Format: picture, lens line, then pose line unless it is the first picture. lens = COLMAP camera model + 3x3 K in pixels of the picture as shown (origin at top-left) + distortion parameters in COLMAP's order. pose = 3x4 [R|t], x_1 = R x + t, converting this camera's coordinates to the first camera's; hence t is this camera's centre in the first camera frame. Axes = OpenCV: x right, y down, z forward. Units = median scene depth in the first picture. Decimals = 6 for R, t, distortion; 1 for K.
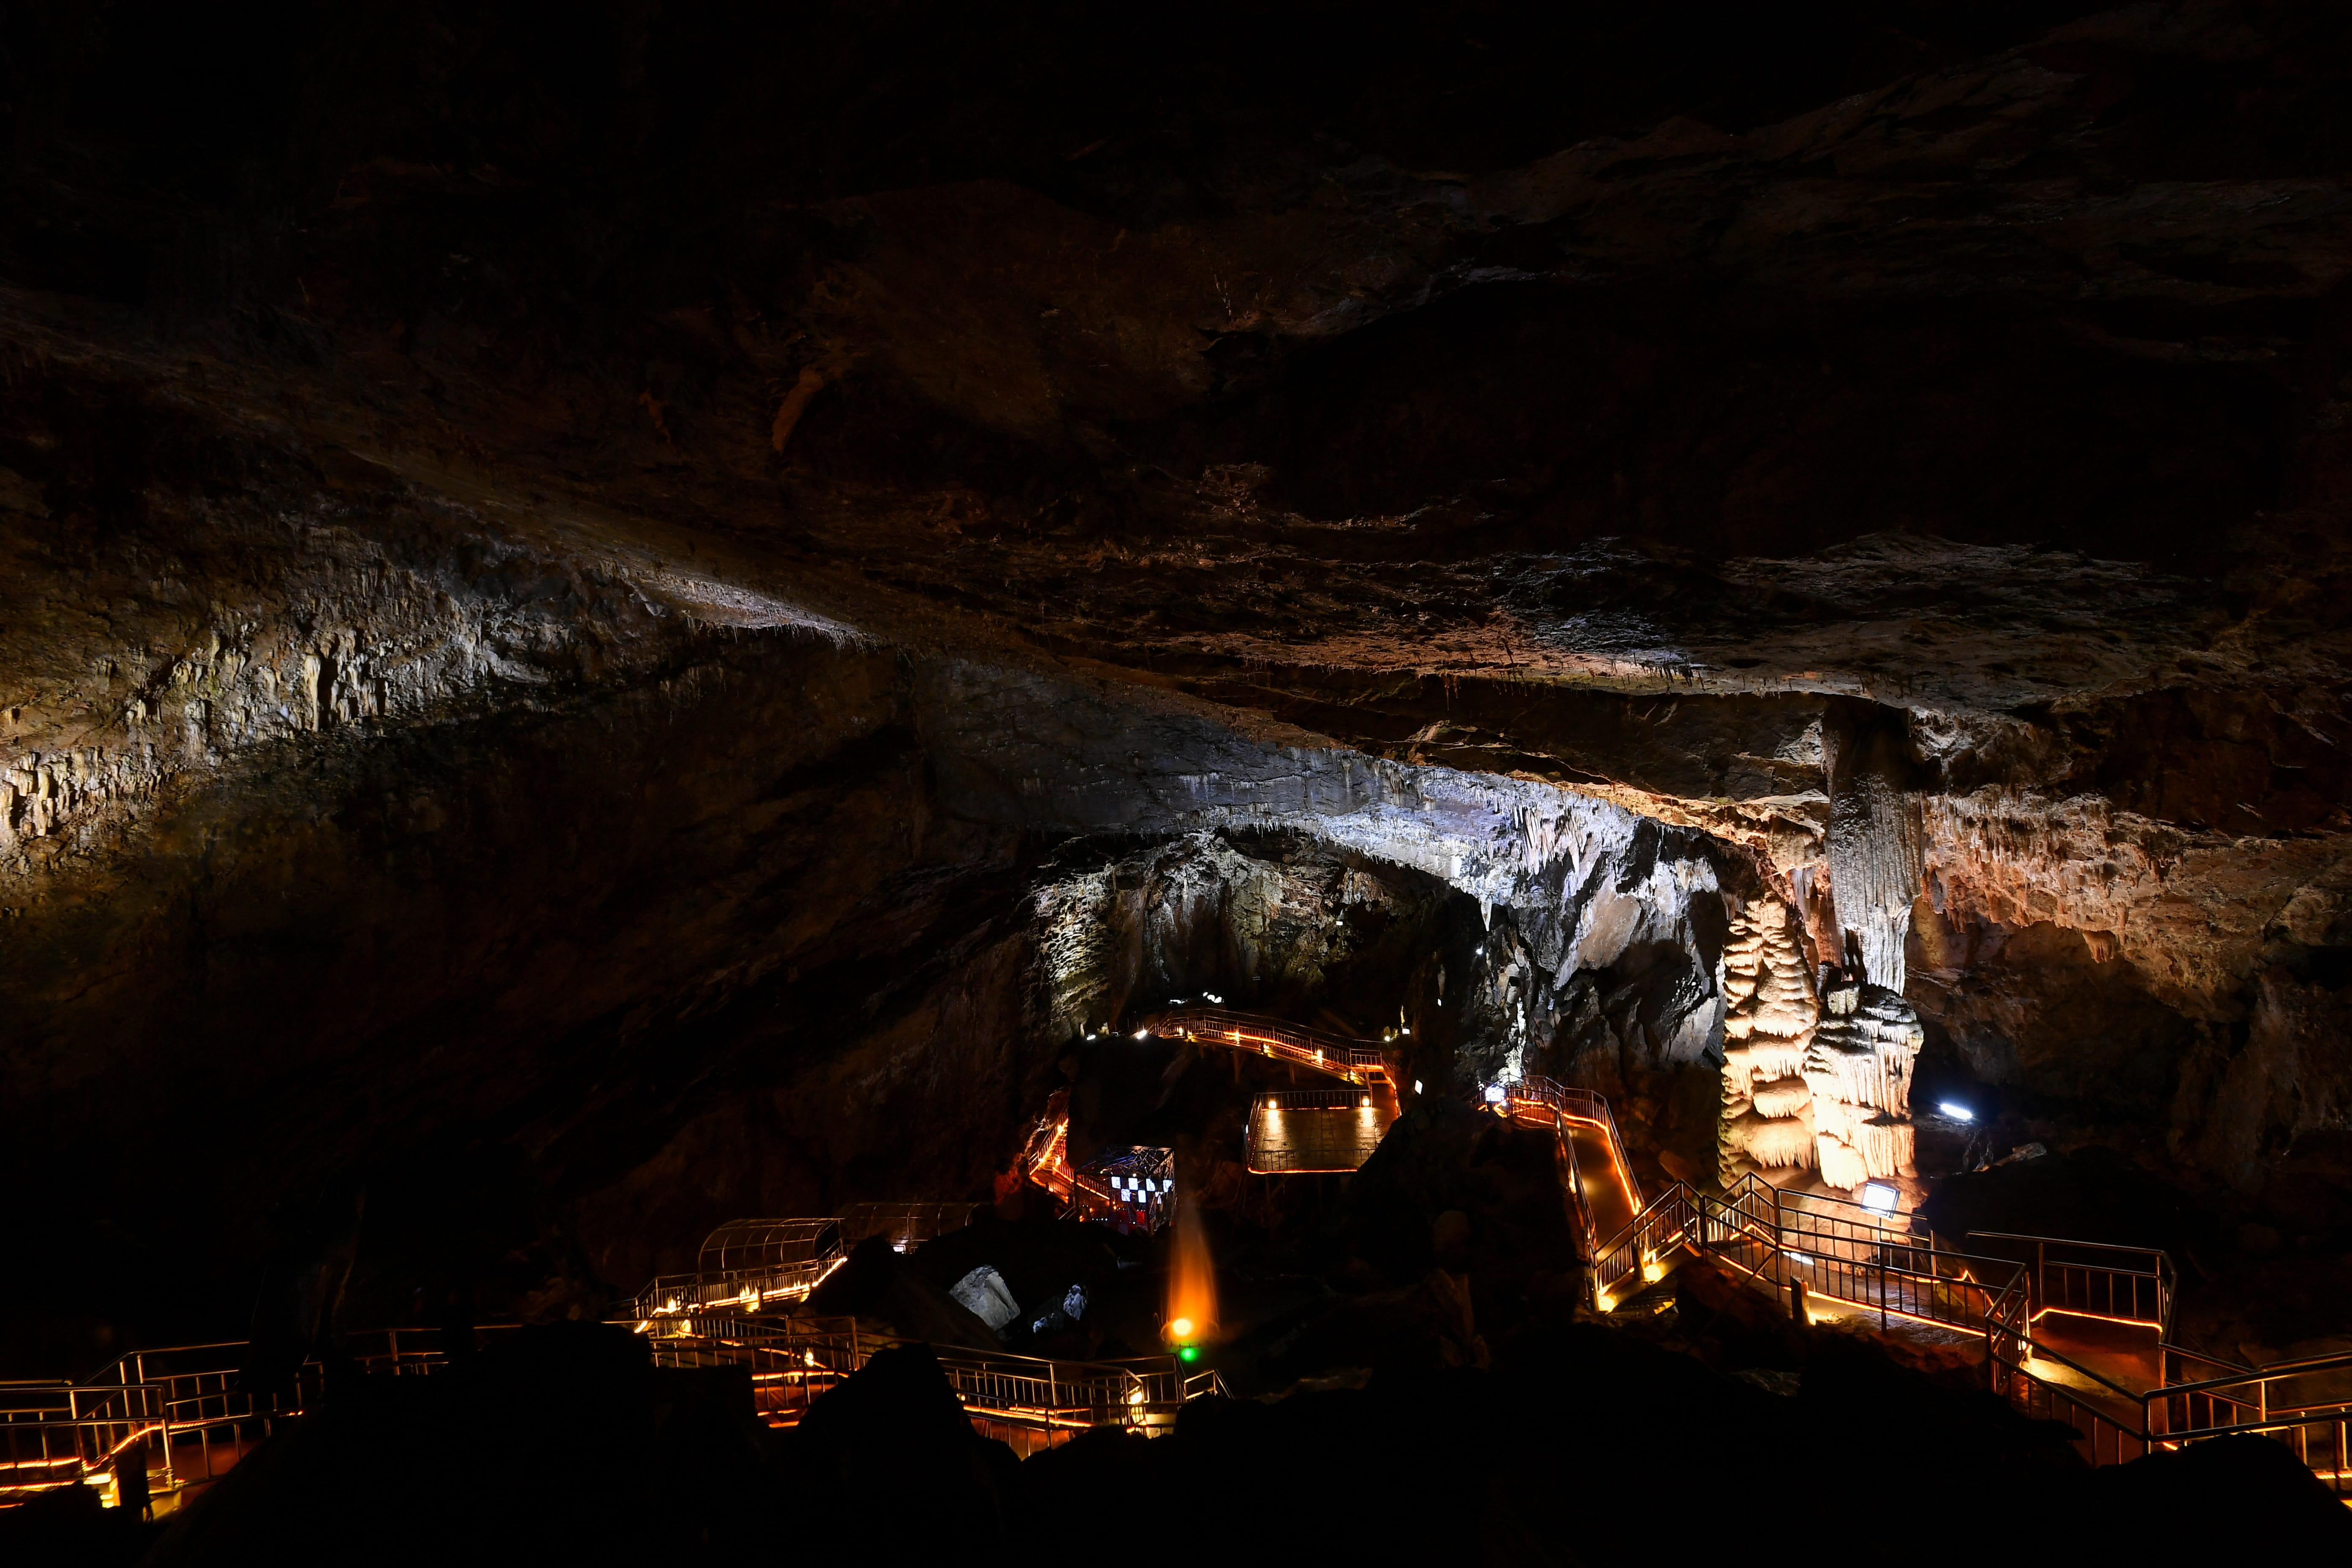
lens RADIAL K [[1033.5, 0, 1184.9], [0, 1033.5, 792.3], [0, 0, 1]] dist [-0.006809, -0.000120]
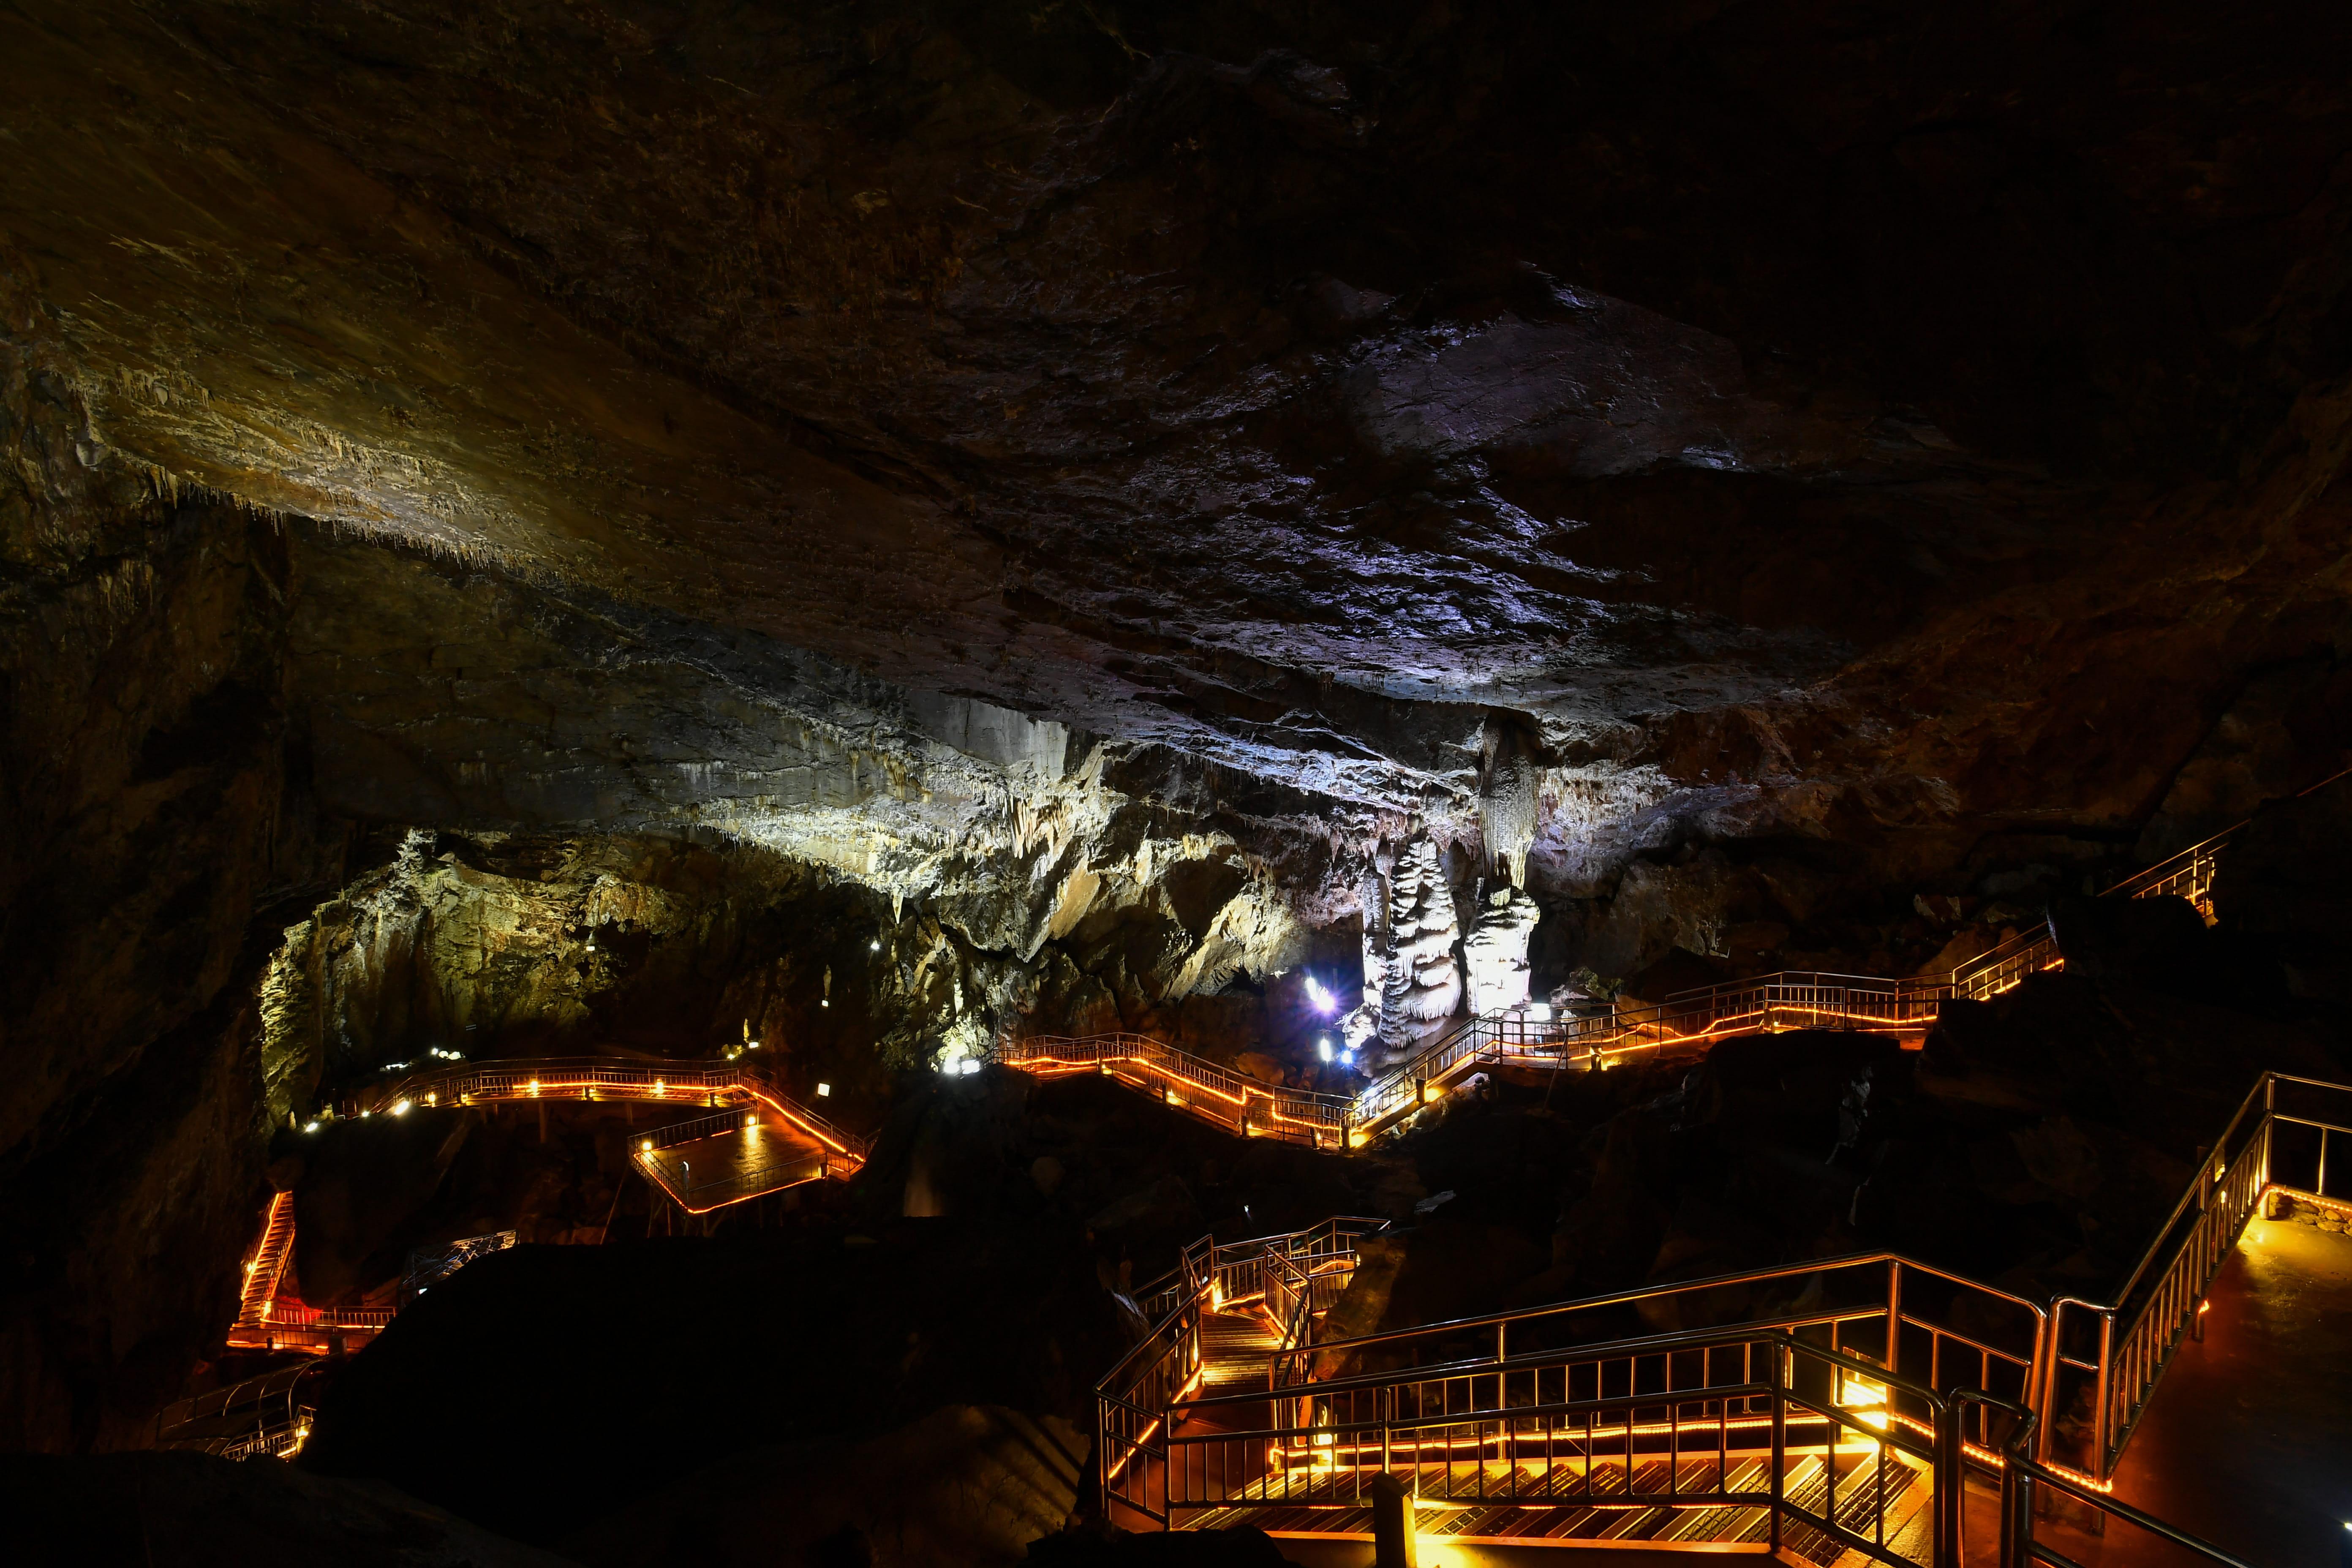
lens RADIAL K [[1033.5, 0, 1184.9], [0, 1033.5, 792.3], [0, 0, 1]] dist [-0.006809, -0.000120]
pose [[0.708561, 0.003353, 0.705641, -0.744290], [0.005850, 0.999926, -0.010625, 0.047205], [-0.705625, 0.011657, 0.708490, 0.183581]]
